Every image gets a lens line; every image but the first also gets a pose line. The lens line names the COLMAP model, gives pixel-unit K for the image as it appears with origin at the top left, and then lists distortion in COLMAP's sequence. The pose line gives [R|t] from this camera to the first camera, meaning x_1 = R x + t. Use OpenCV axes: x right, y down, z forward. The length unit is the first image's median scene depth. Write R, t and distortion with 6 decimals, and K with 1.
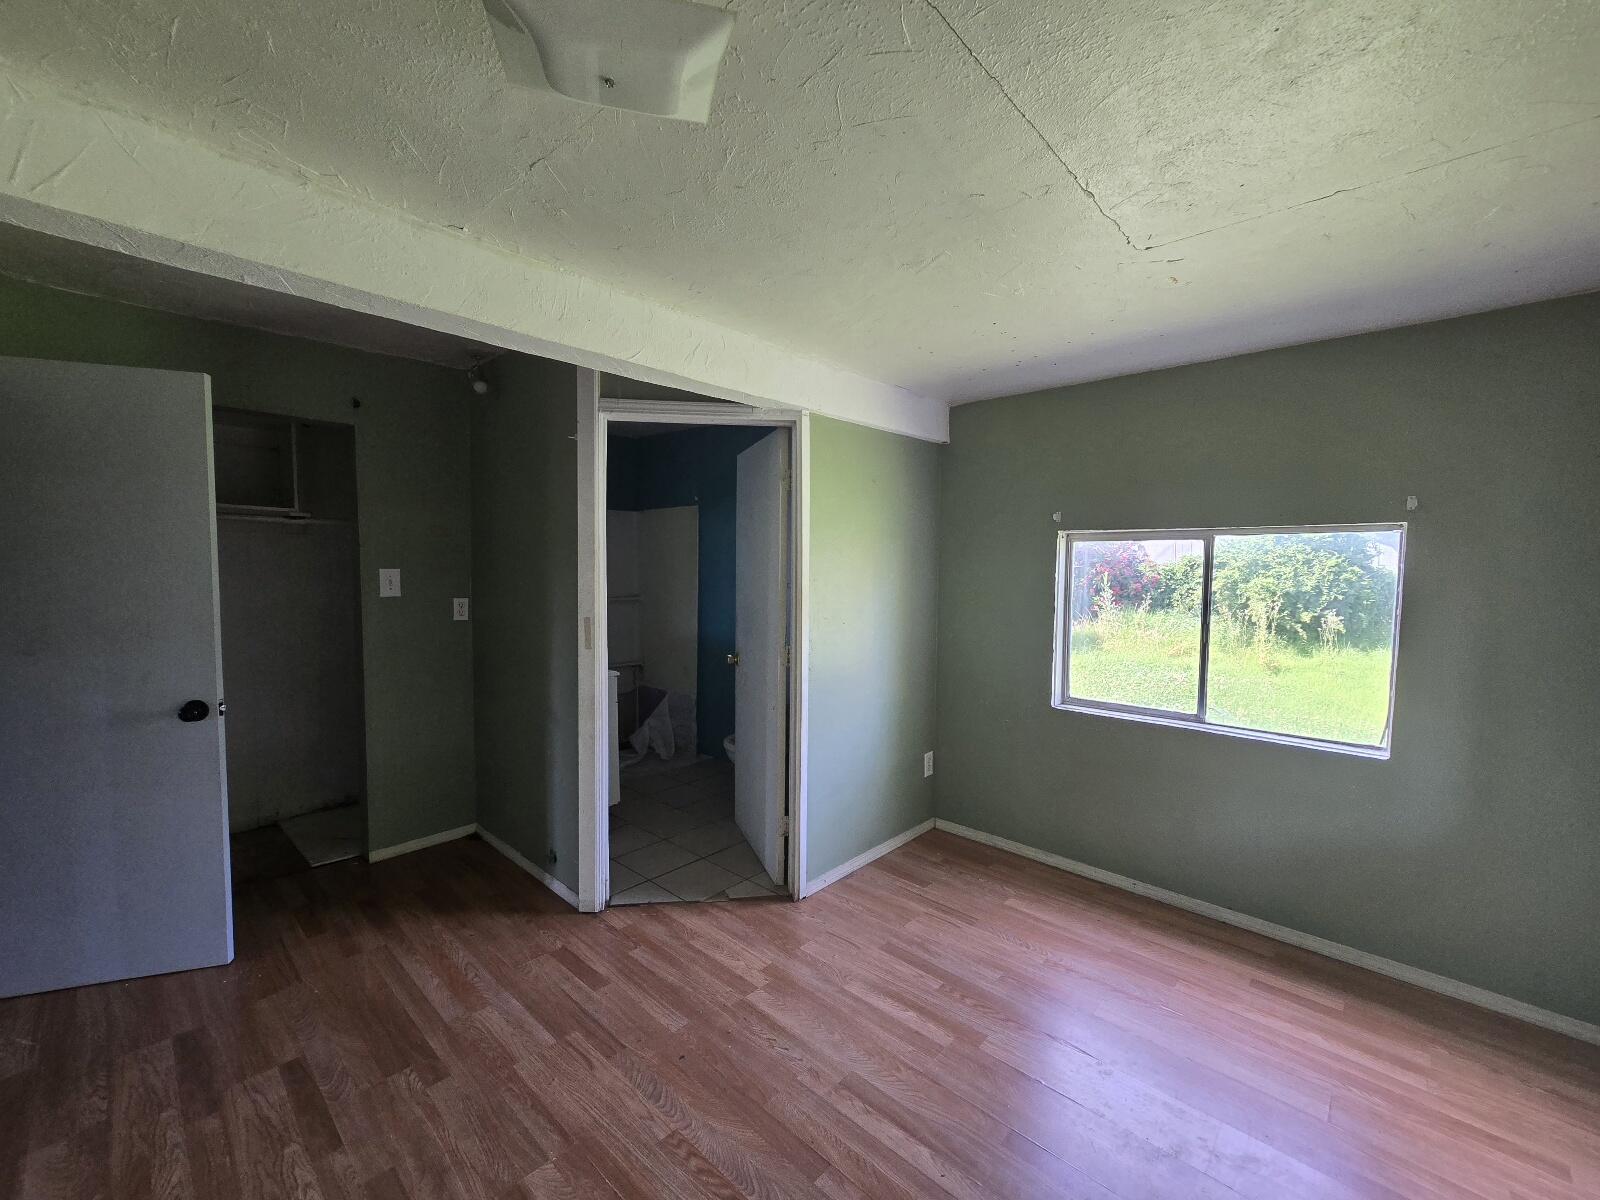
lens RADIAL K [[655.8, 0, 801.0], [0, 655.8, 594.6], [0, 0, 1]] dist [-0.003110, 0.001057]
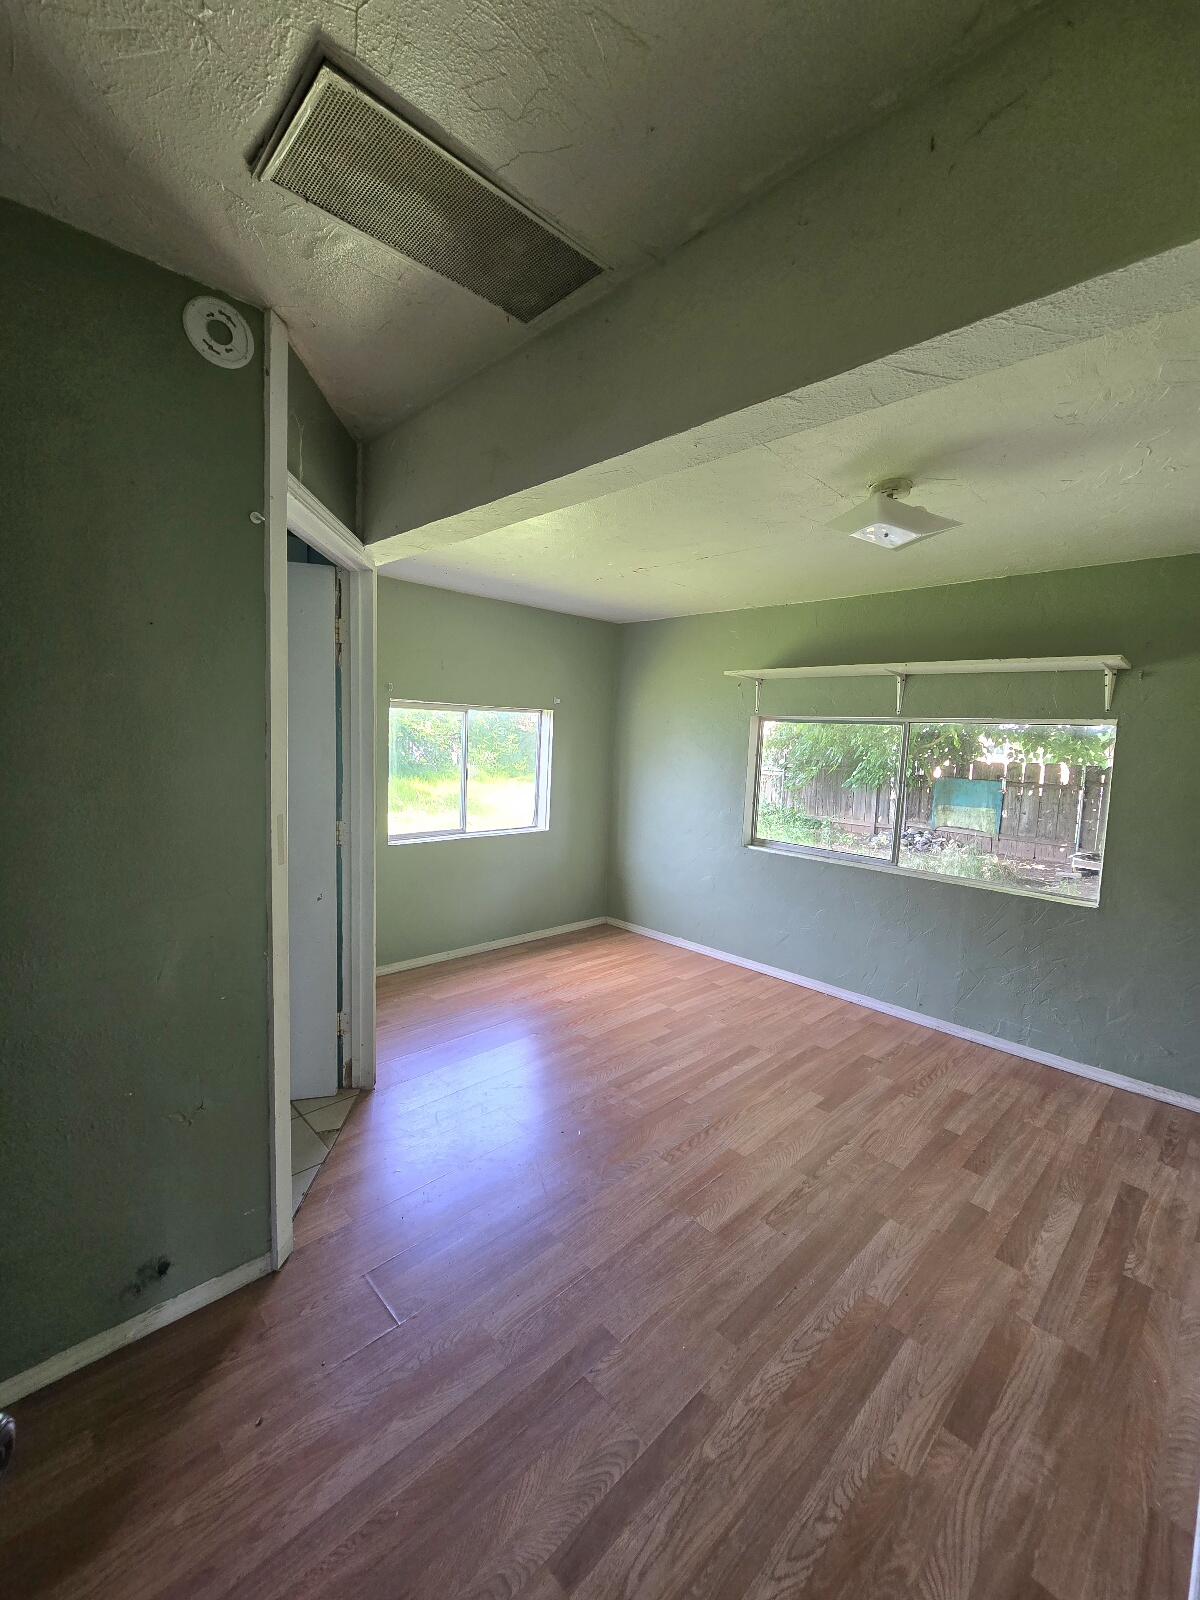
lens RADIAL K [[655.8, 0, 587.6], [0, 655.8, 803.8], [0, 0, 1]] dist [-0.003110, 0.001057]
pose [[0.066008, -0.115692, 0.991089, -1.024916], [0.009868, 0.993283, 0.115291, -0.050263], [-0.997770, 0.002170, 0.066706, 0.737986]]
